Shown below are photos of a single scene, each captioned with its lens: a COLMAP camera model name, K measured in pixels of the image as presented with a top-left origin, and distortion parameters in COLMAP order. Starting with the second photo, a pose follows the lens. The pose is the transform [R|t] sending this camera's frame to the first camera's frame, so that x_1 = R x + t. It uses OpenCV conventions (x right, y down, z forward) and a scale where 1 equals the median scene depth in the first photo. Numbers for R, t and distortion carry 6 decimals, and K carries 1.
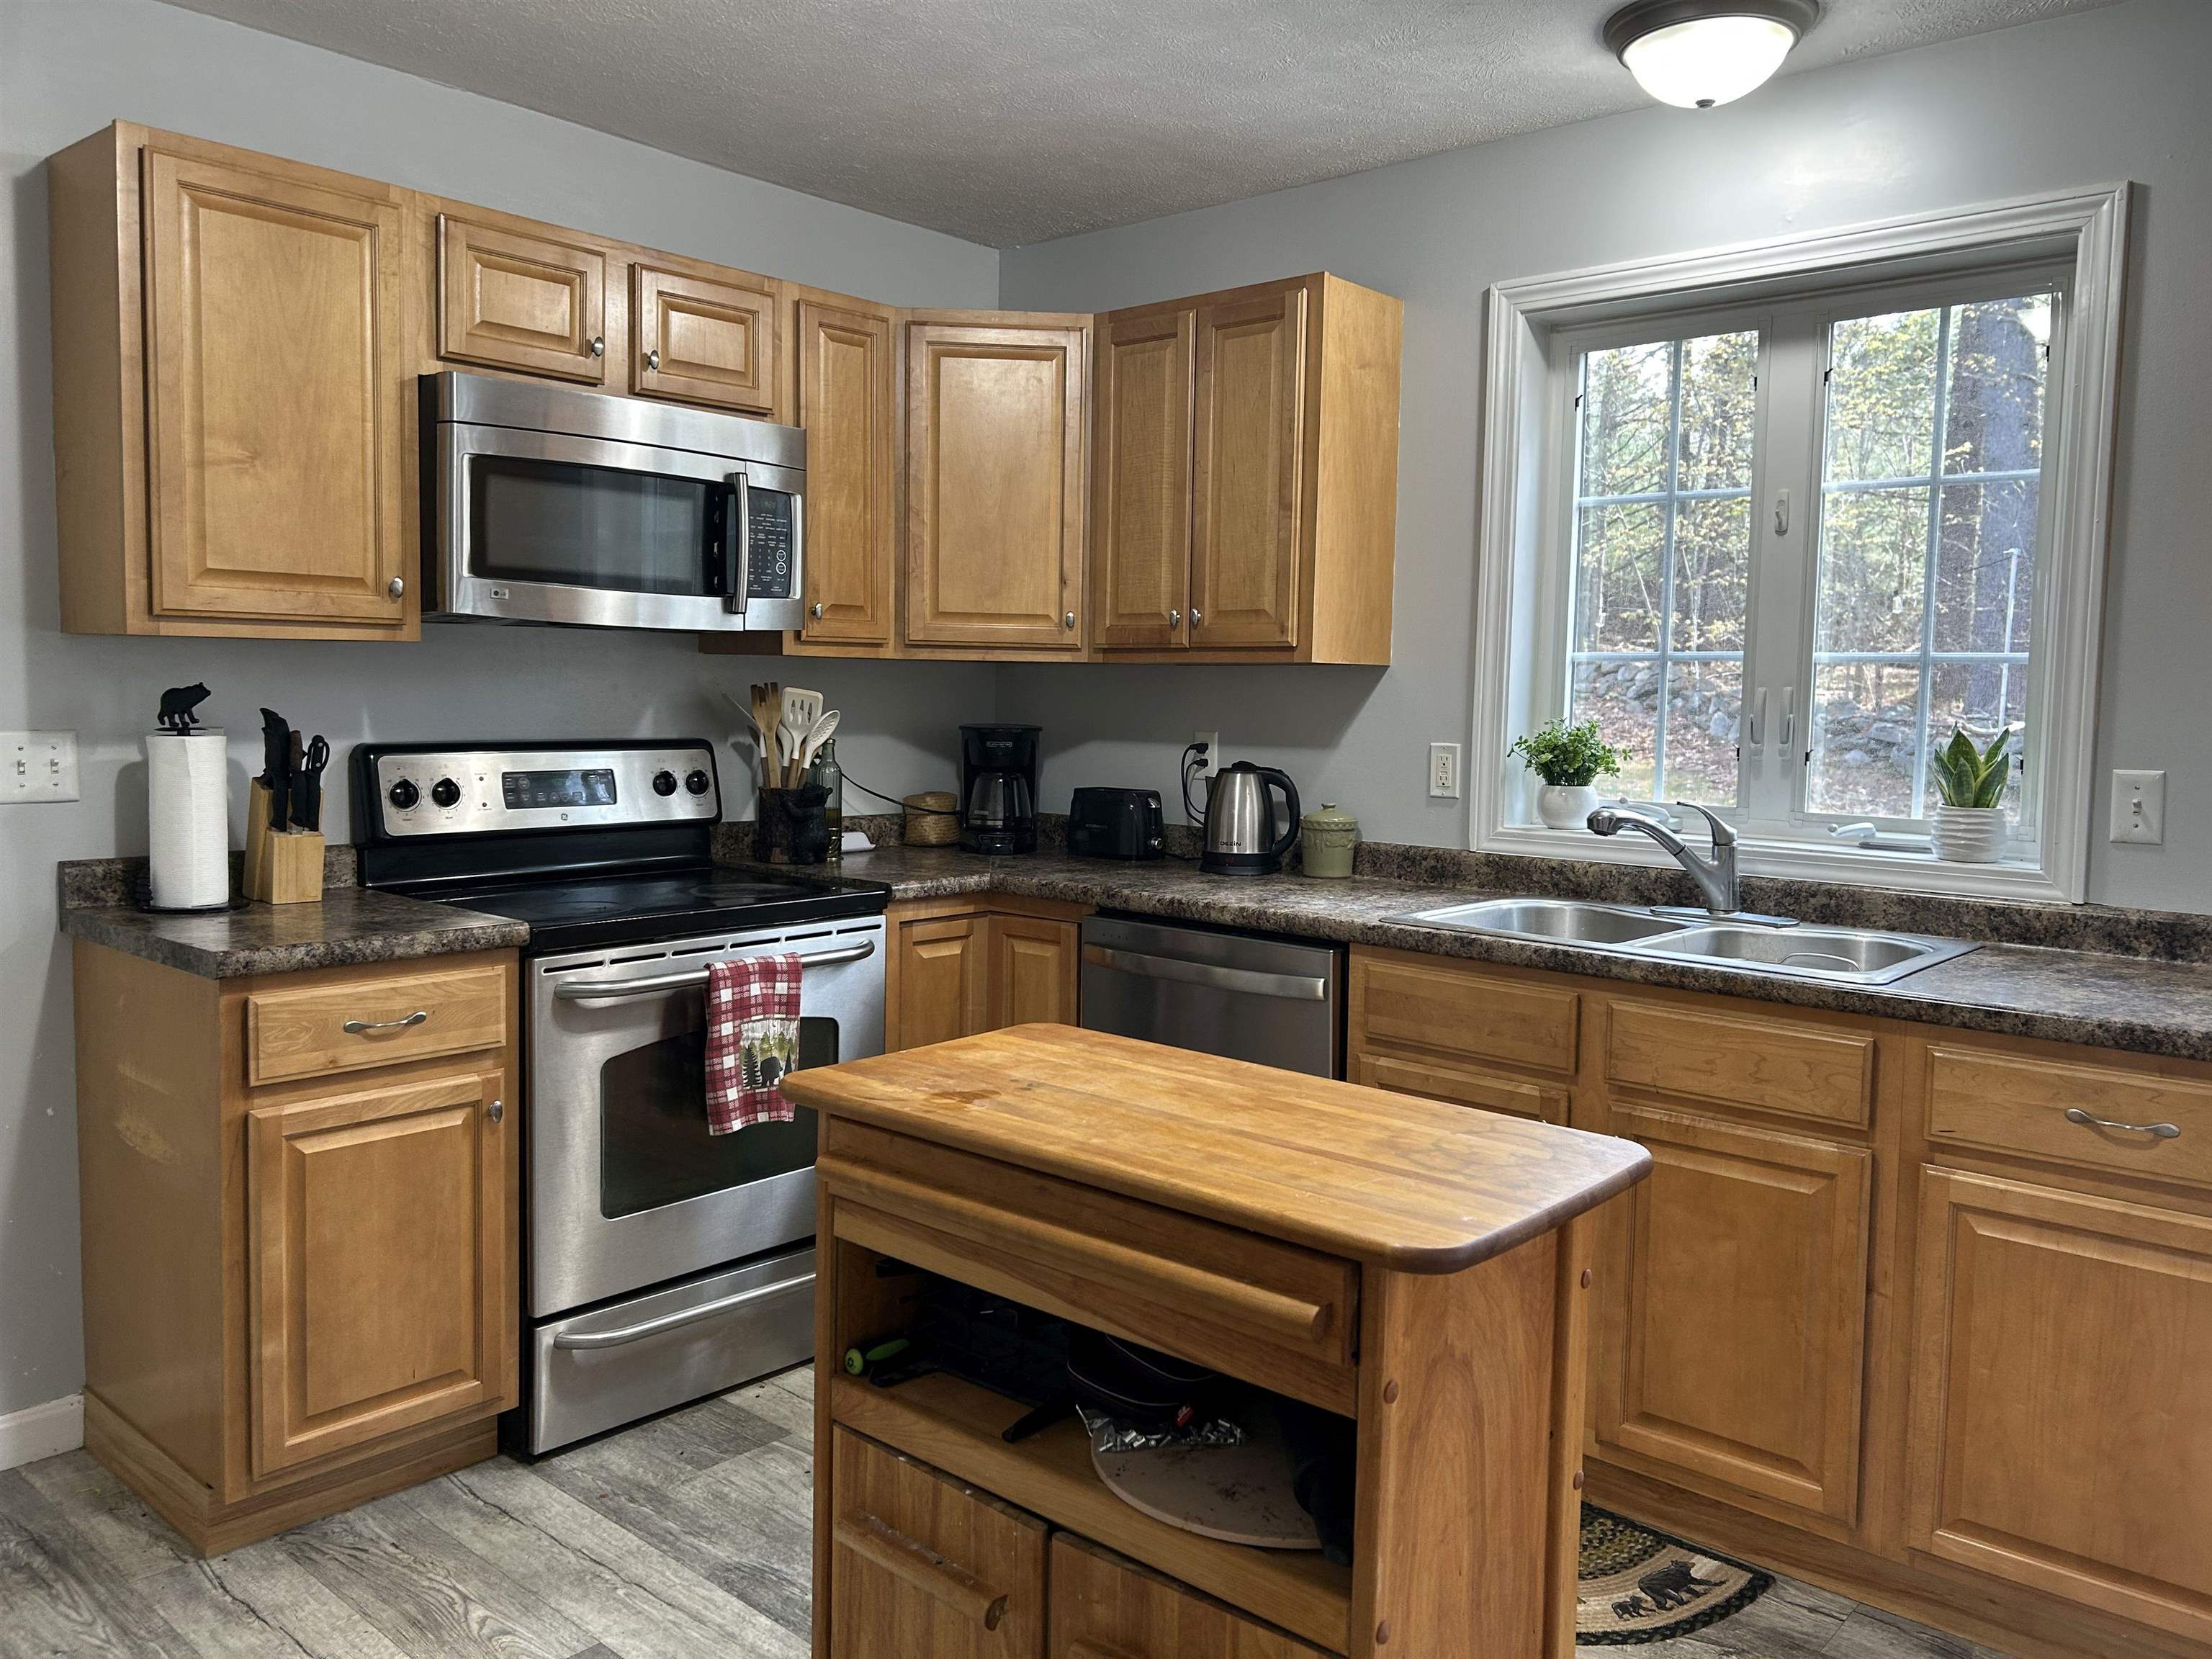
lens RADIAL K [[1653.1, 0, 1104.4], [0, 1653.1, 813.7], [0, 0, 1]] dist [0.080717, -0.090520]
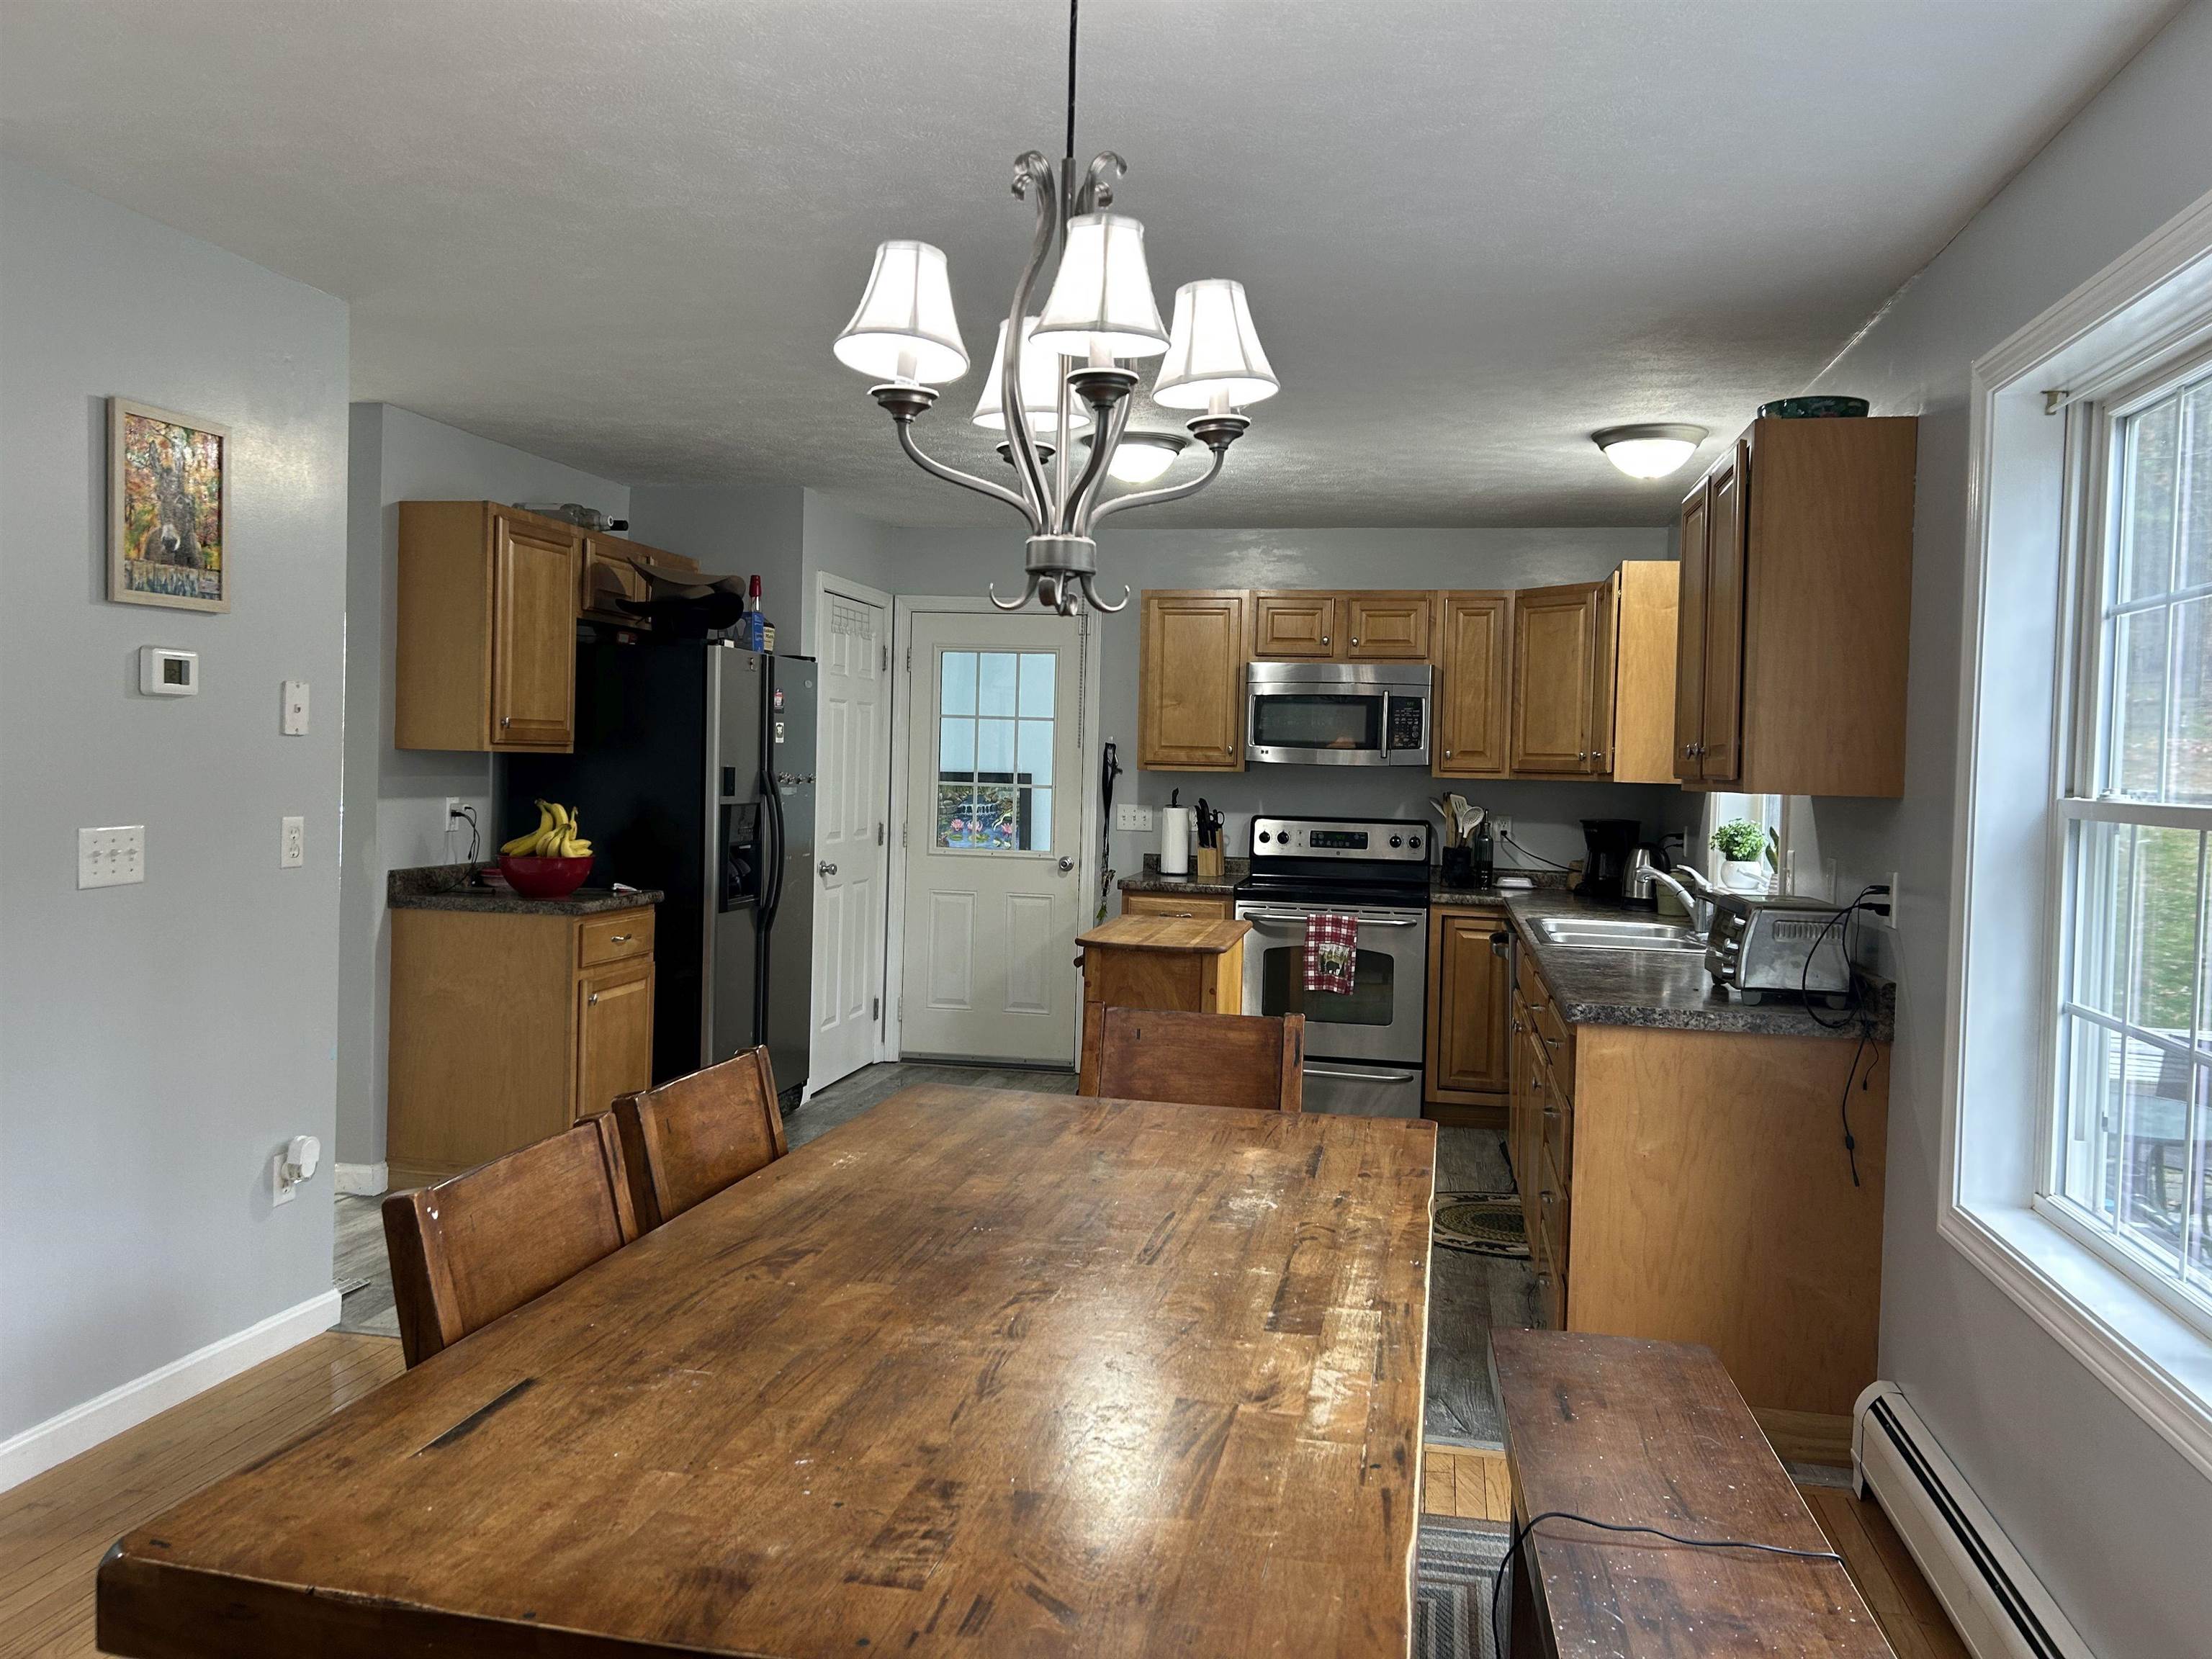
lens RADIAL K [[1653.1, 0, 1104.4], [0, 1653.1, 813.7], [0, 0, 1]] dist [0.080717, -0.090520]
pose [[0.490273, 0.019395, -0.871353, 1.565168], [-0.087977, 0.995747, -0.027338, 0.040597], [0.867118, 0.090062, 0.489894, -0.343262]]
